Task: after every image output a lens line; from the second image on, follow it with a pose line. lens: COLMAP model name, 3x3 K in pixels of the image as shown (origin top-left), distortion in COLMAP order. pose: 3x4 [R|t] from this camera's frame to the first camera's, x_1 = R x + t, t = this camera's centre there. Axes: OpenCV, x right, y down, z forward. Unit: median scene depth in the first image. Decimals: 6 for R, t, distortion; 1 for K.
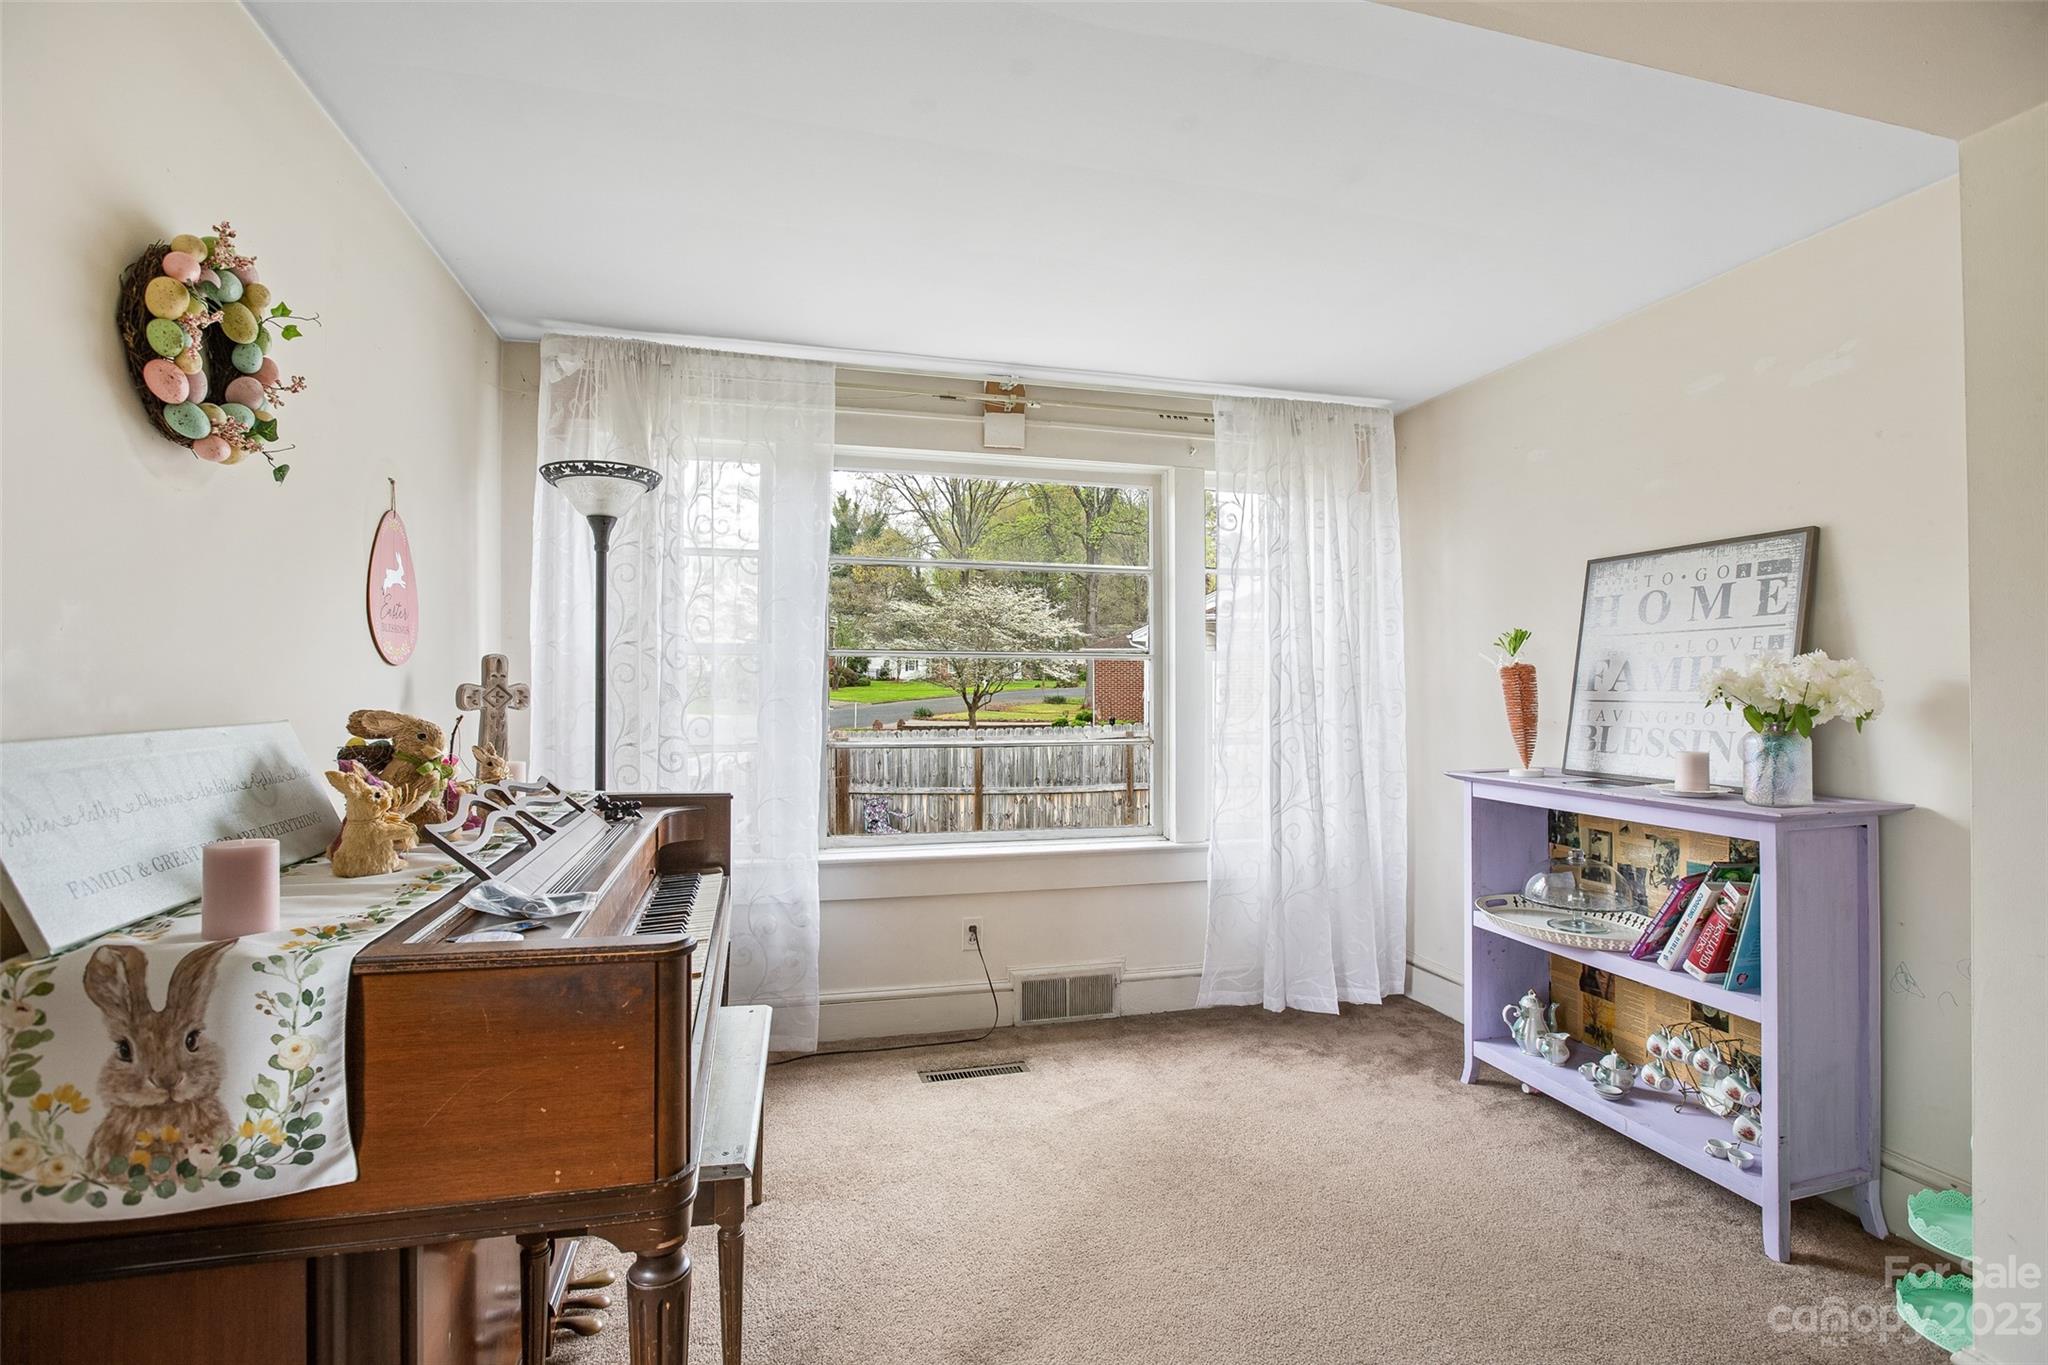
lens RADIAL K [[936.9, 0, 1018.7], [0, 936.9, 688.7], [0, 0, 1]] dist [-0.029341, 0.003404]
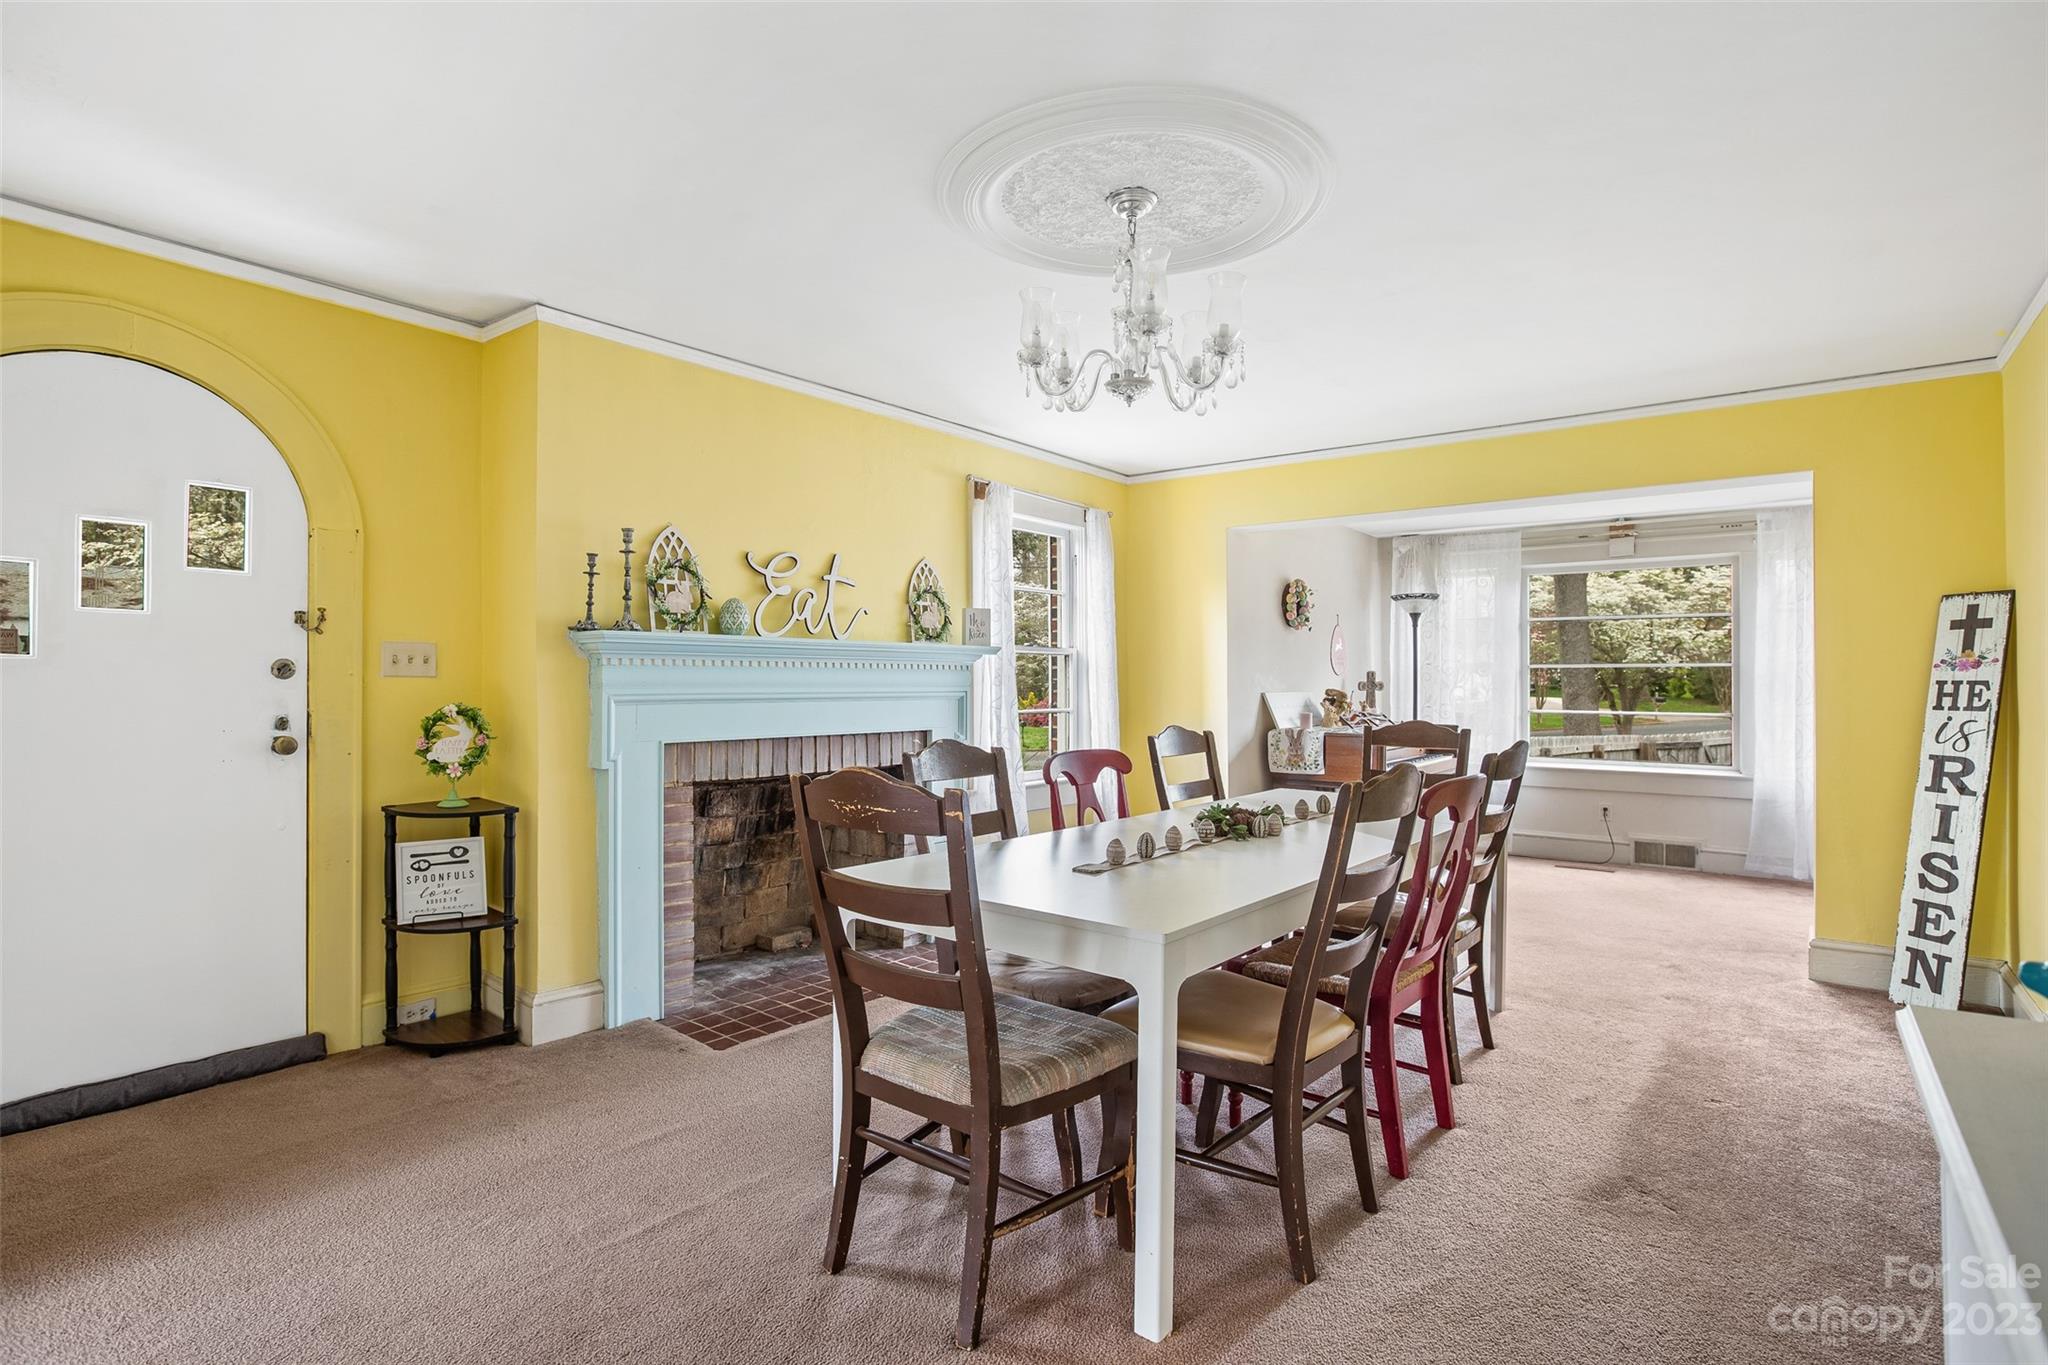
lens RADIAL K [[1051.3, 0, 1026.7], [0, 1051.3, 687.5], [0, 0, 1]] dist [-0.001197, -0.000015]
pose [[0.612186, -0.001031, -0.790713, 1.812980], [0.000924, 0.999999, -0.000589, 0.019021], [0.790713, -0.000370, 0.612187, -2.444104]]
